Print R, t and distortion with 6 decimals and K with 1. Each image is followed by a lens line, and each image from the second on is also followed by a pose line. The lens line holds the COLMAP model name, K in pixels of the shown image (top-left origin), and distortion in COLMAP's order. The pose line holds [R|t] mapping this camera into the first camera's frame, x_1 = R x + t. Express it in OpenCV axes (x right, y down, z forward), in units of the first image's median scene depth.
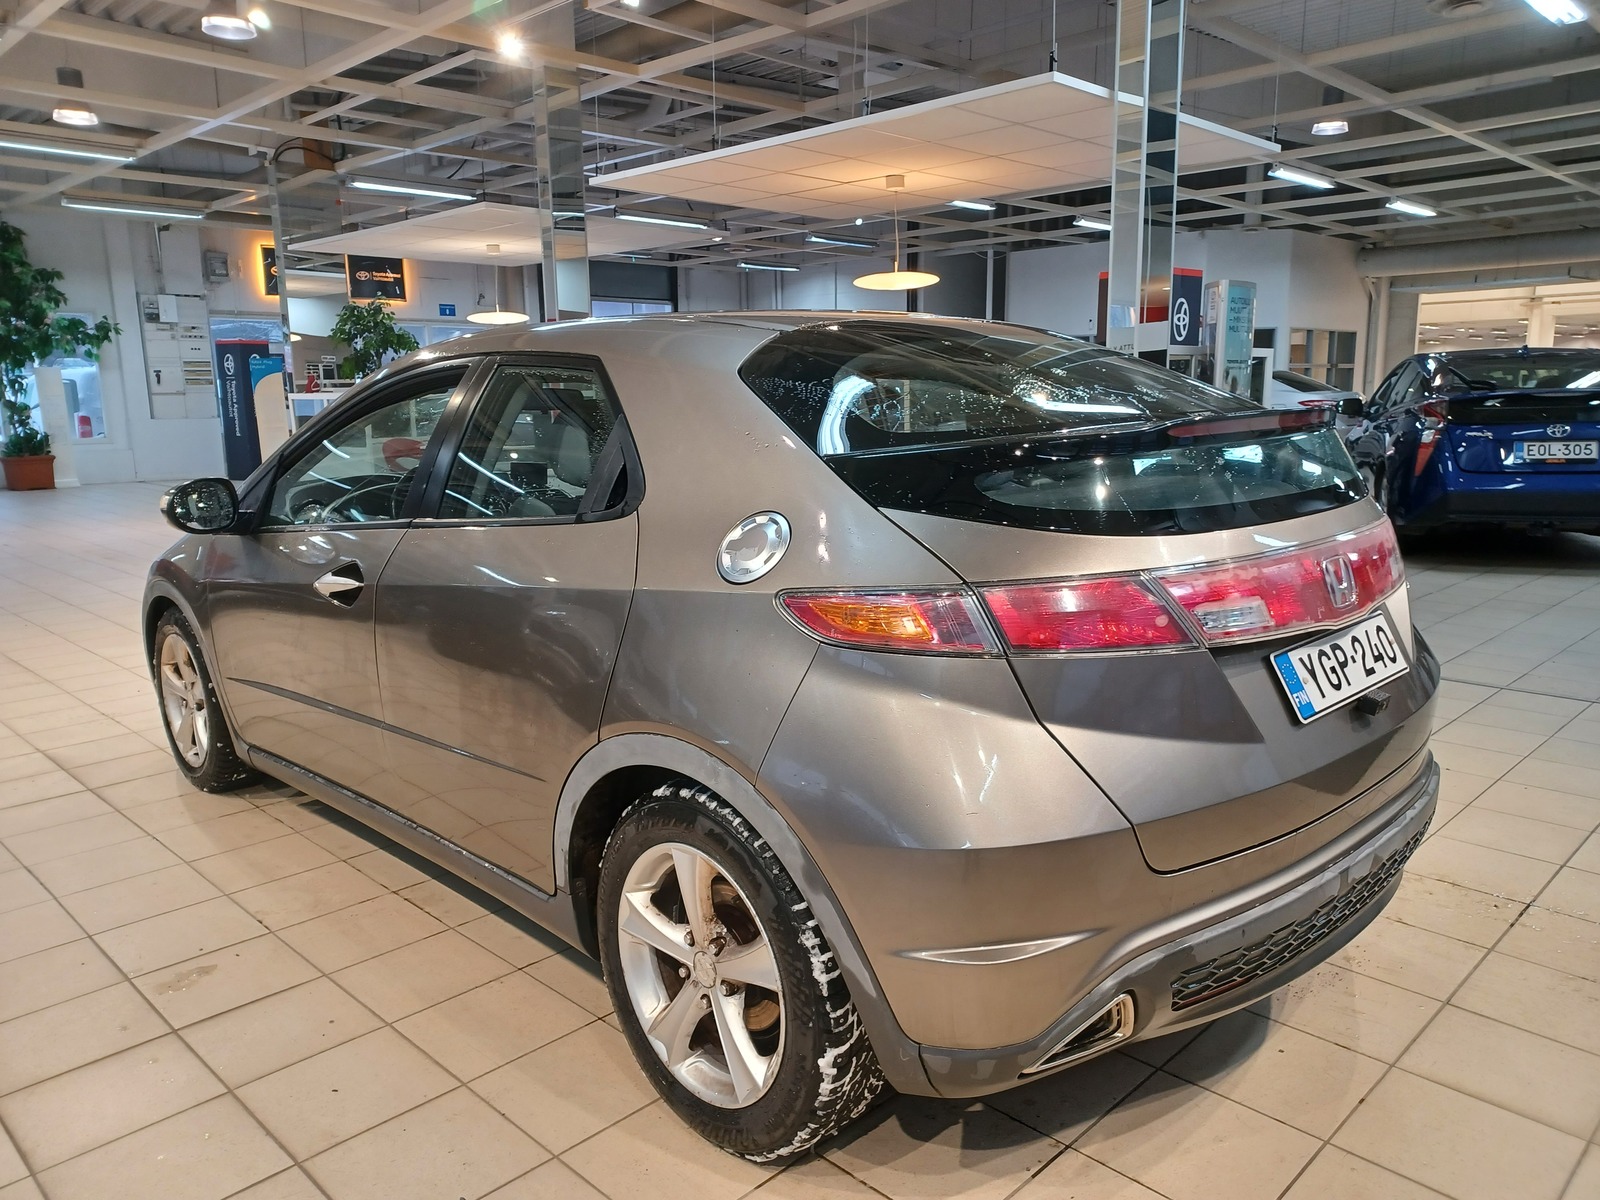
lens RADIAL K [[1164.9, 0, 800.0], [0, 1164.9, 600.0], [0, 0, 1]] dist [0.000320, 0.036533]
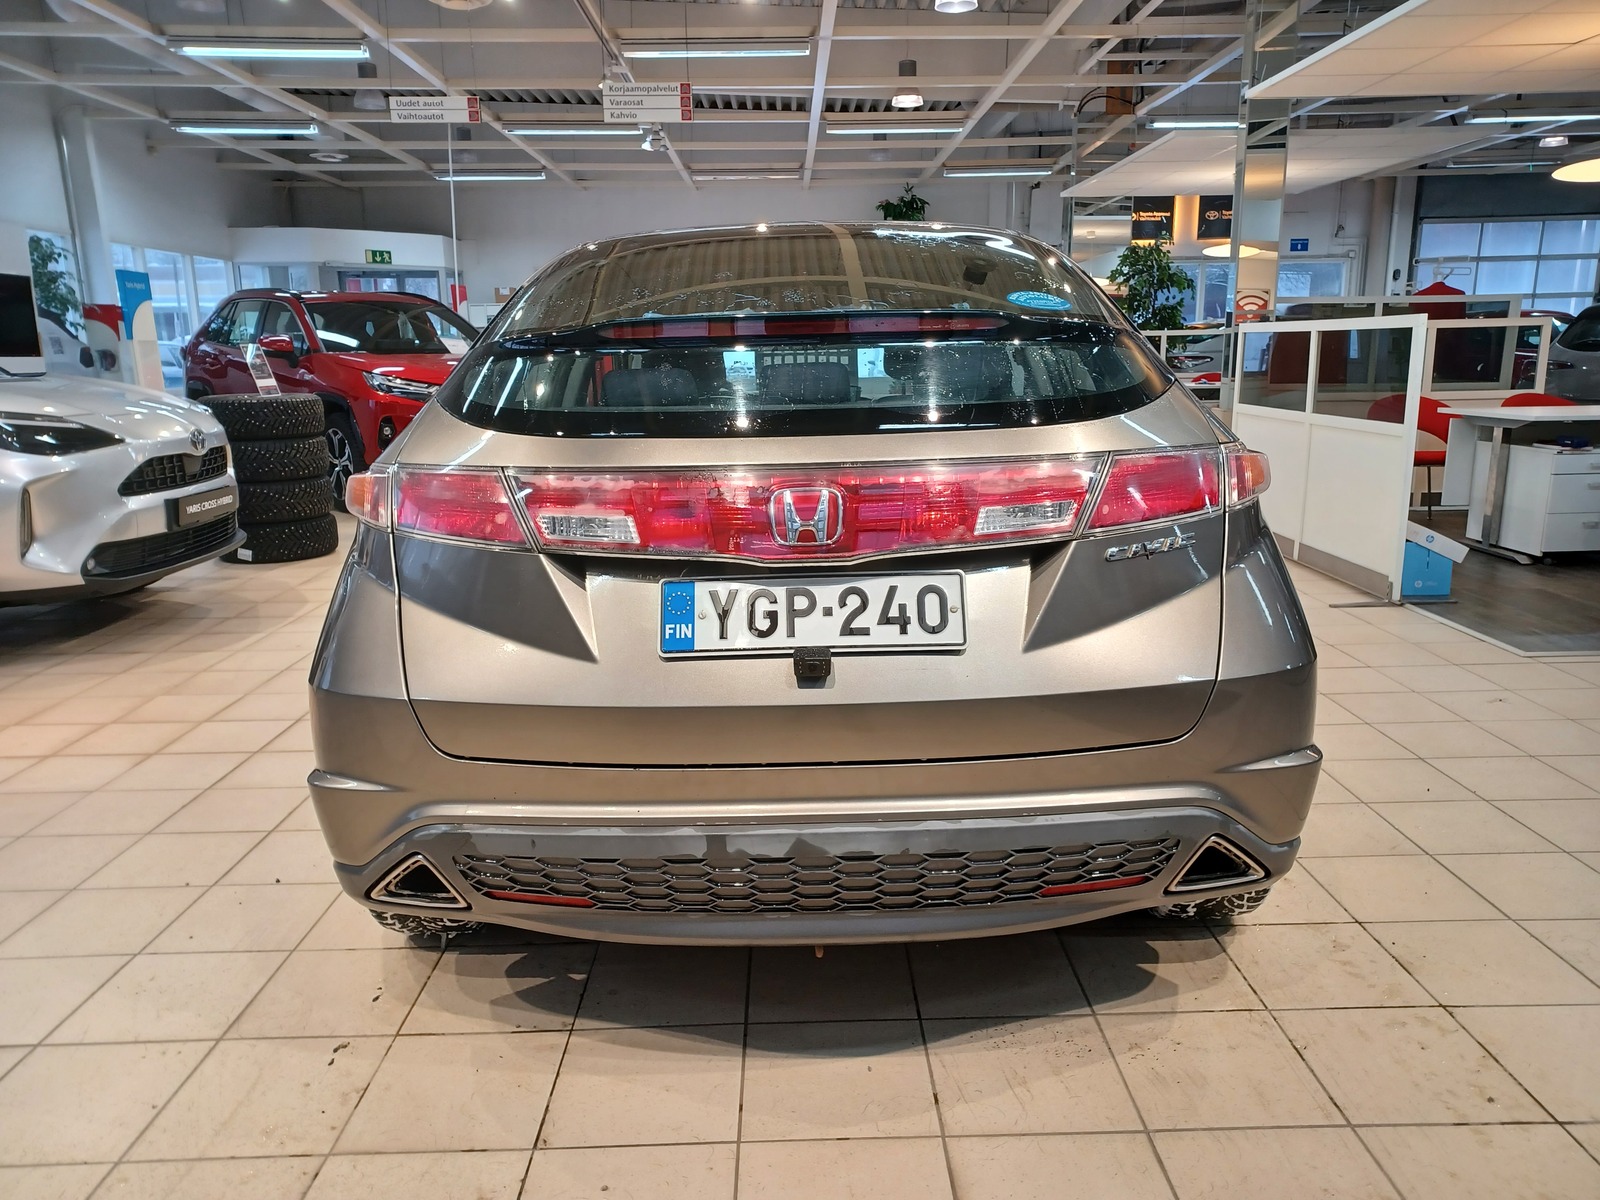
lens RADIAL K [[1168.2, 0, 806.5], [0, 1168.2, 592.7], [0, 0, 1]] dist [0.008982, 0.027942]
pose [[0.715022, 0.150993, -0.682601, 0.202707], [-0.124631, 0.988288, 0.088061, -0.006795], [0.687903, 0.022108, 0.725466, 0.074728]]
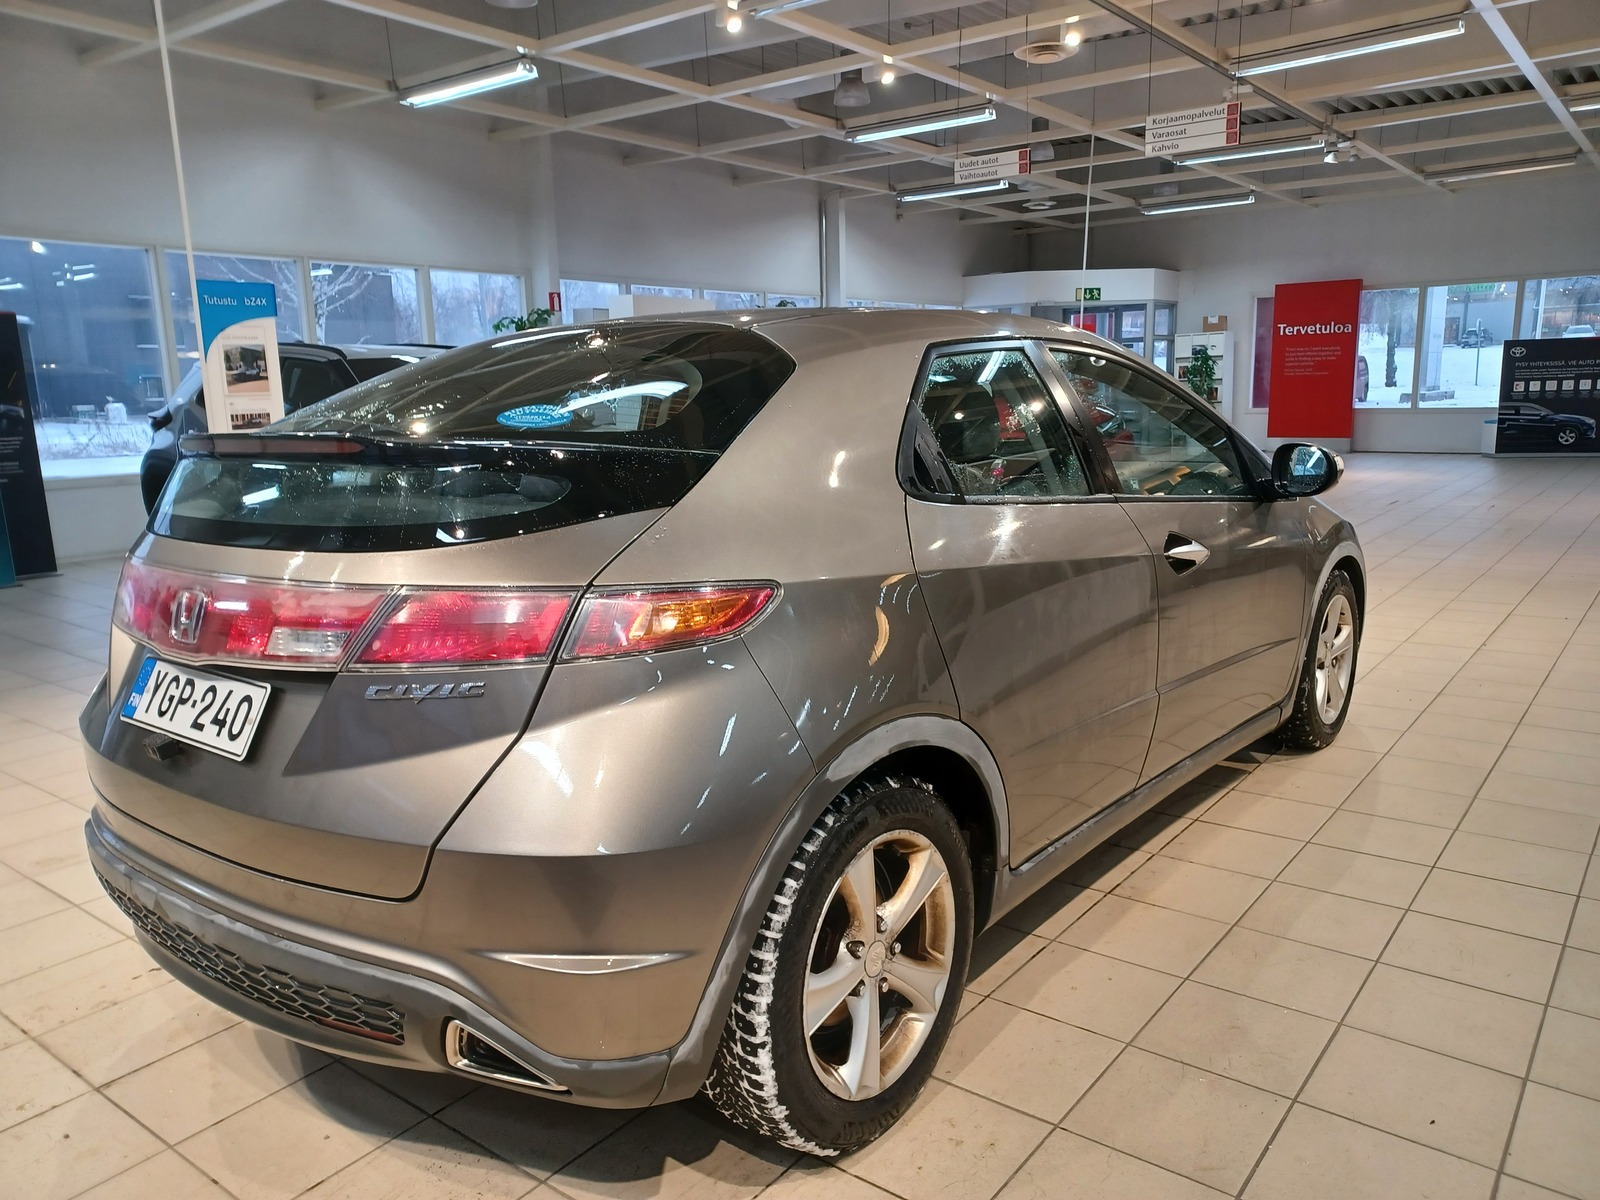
lens RADIAL K [[1168.2, 0, 806.5], [0, 1168.2, 592.7], [0, 0, 1]] dist [0.008982, 0.027942]
pose [[0.123284, 0.187200, -0.974555, 0.282791], [-0.157065, 0.973349, 0.167099, -0.053466], [0.979863, 0.132467, 0.149401, 0.261027]]
